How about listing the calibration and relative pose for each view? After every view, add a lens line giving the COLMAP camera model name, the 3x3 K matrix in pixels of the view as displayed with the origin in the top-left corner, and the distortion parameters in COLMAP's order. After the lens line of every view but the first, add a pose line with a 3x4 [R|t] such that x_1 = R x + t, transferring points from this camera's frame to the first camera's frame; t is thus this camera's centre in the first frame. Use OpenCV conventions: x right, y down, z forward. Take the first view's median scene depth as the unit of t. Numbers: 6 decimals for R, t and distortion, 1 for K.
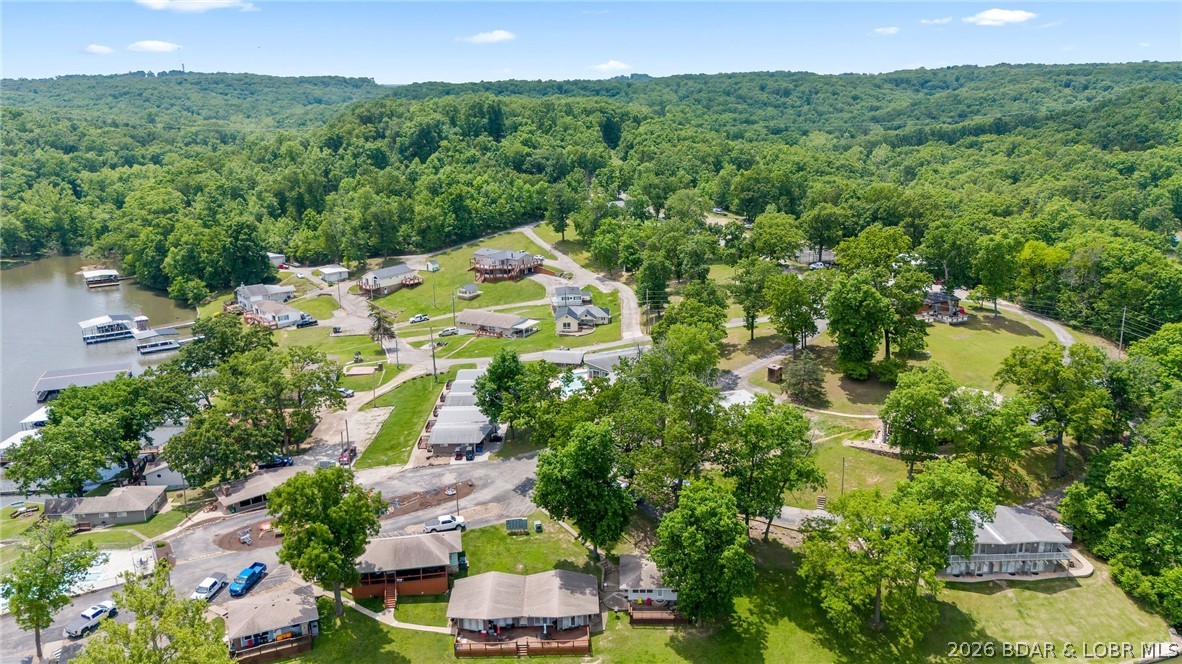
lens RADIAL K [[877.8, 0, 591.0], [0, 877.8, 332.0], [0, 0, 1]] dist [0.075491, -0.080647]
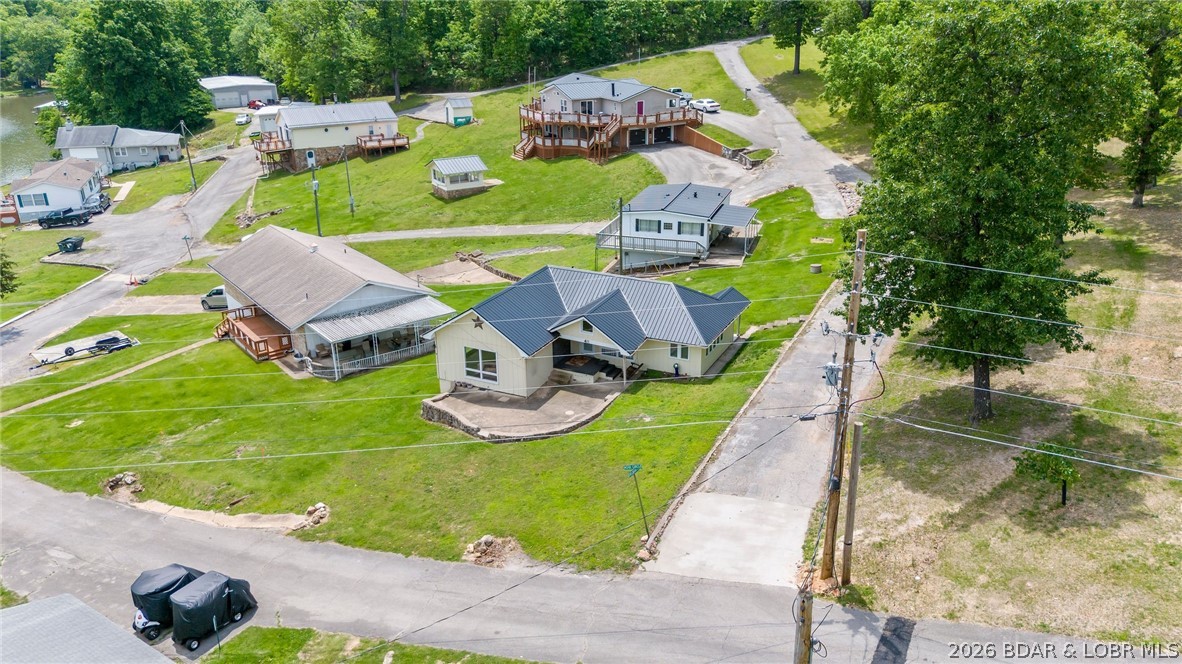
lens RADIAL K [[877.8, 0, 591.0], [0, 877.8, 332.0], [0, 0, 1]] dist [0.075491, -0.080647]
pose [[0.911646, 0.150074, -0.382596, 0.057322], [-0.107584, 0.985625, 0.130263, -0.034686], [0.396645, -0.077592, 0.914687, 0.656593]]
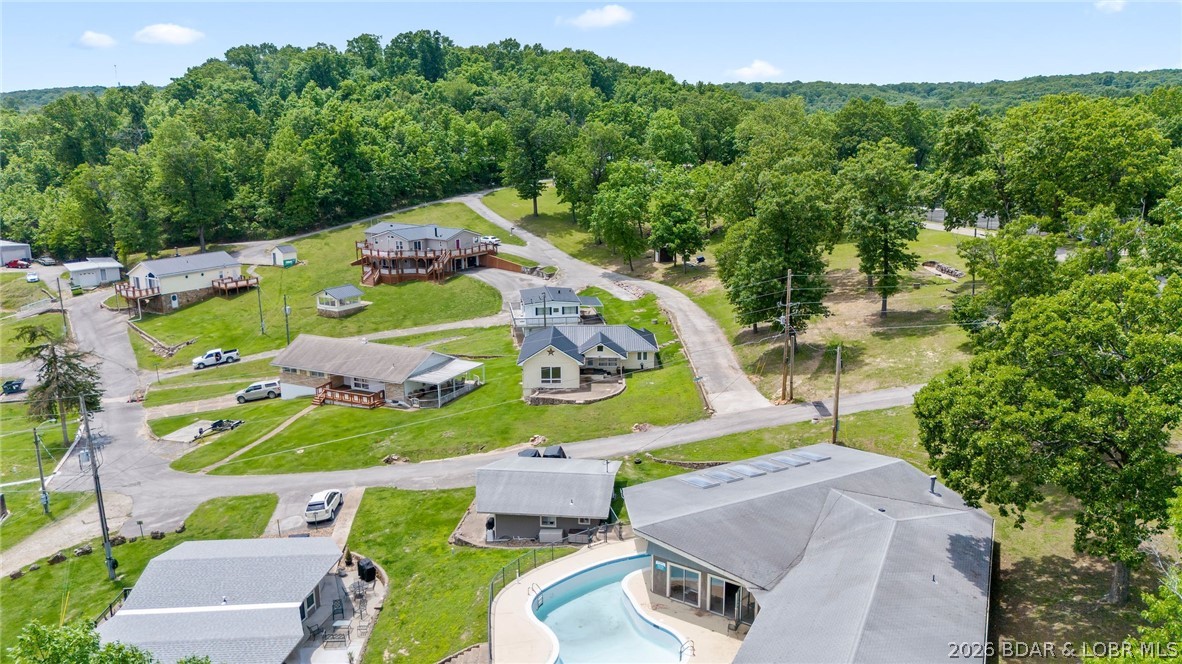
lens RADIAL K [[877.8, 0, 591.0], [0, 877.8, 332.0], [0, 0, 1]] dist [0.075491, -0.080647]
pose [[0.999315, -0.006857, 0.036372, -0.019070], [0.008283, 0.999198, -0.039185, -0.008586], [-0.036074, 0.039459, 0.998570, 0.492254]]
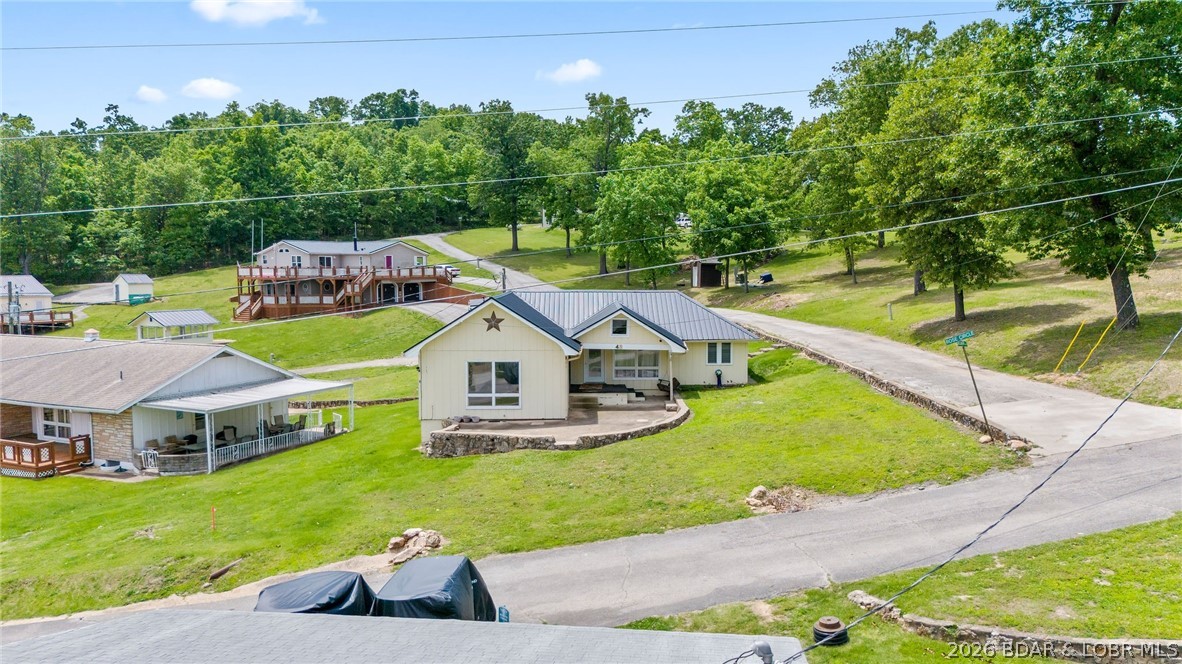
lens RADIAL K [[877.9, 0, 593.8], [0, 877.9, 333.4], [0, 0, 1]] dist [0.051558, -0.032410]
pose [[0.999170, 0.001627, 0.040705, -0.013402], [0.006162, 0.981670, -0.190489, 0.010078], [-0.040269, 0.190581, 0.980845, 0.679343]]
